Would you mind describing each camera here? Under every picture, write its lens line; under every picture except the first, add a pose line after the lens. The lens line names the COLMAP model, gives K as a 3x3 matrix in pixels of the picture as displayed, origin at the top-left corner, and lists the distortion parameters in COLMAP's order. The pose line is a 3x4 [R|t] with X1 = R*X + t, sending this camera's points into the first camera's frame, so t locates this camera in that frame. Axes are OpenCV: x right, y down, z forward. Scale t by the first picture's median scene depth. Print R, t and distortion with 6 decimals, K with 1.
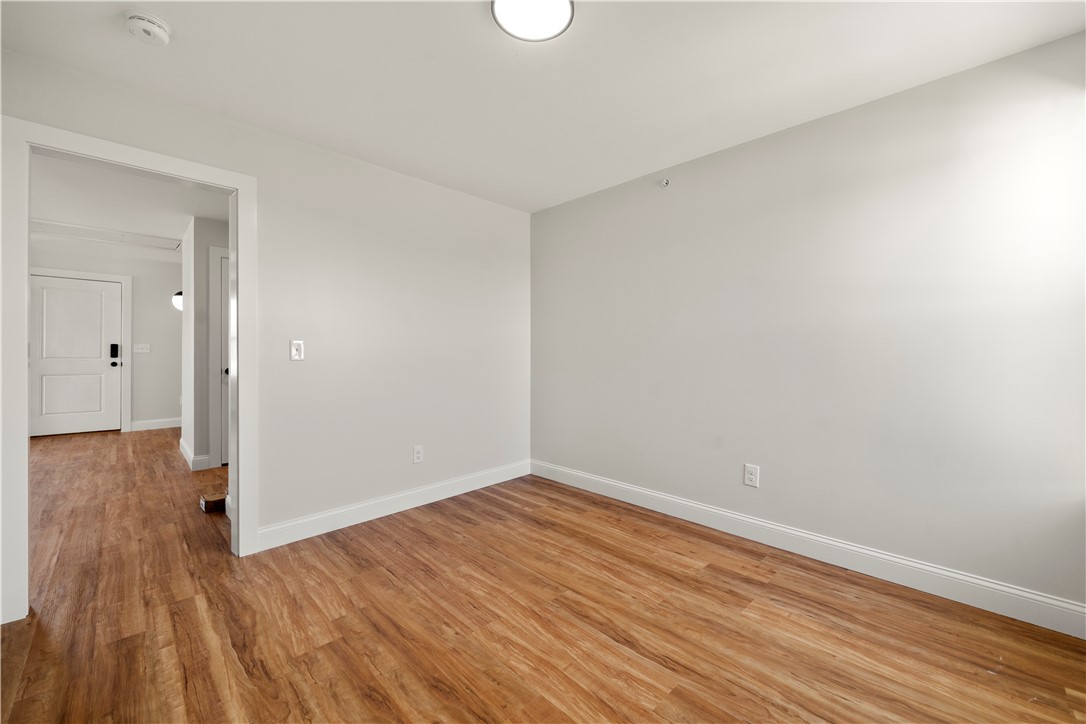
lens RADIAL K [[463.7, 0, 563.8], [0, 463.7, 358.7], [0, 0, 1]] dist [-0.013119, 0.000130]
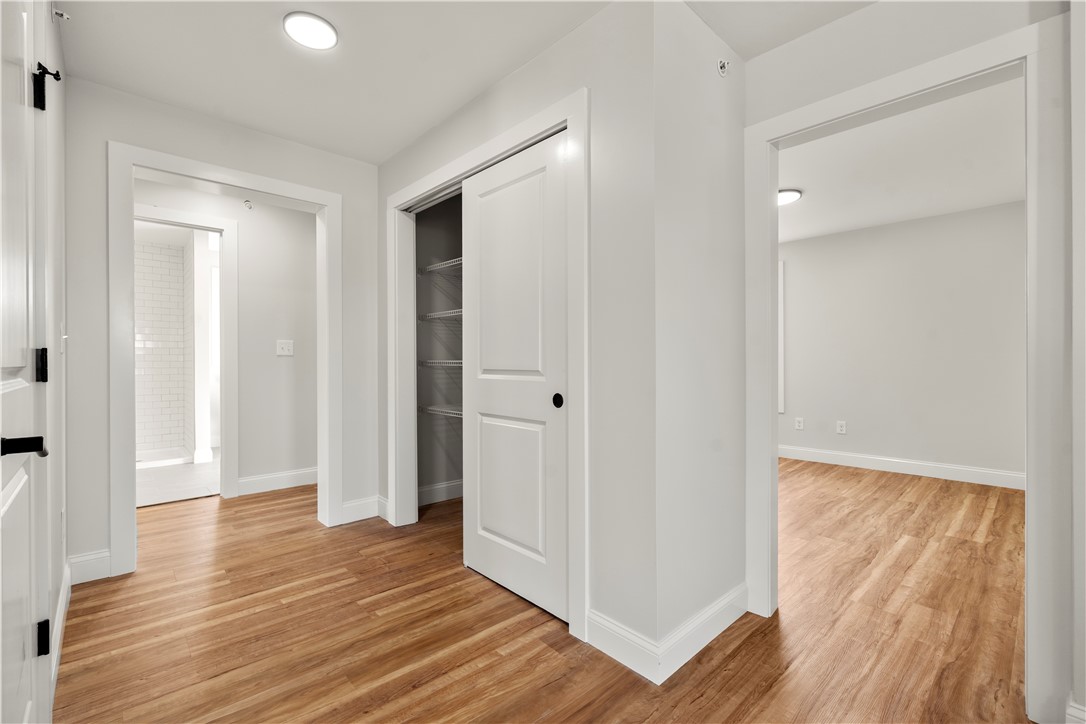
lens RADIAL K [[463.7, 0, 563.8], [0, 463.7, 358.7], [0, 0, 1]] dist [-0.013119, 0.000130]
pose [[0.003390, 0.000289, 0.999994, -1.980305], [0.003753, 0.999993, -0.000301, 0.006647], [-0.999987, 0.003754, 0.003389, 1.797773]]
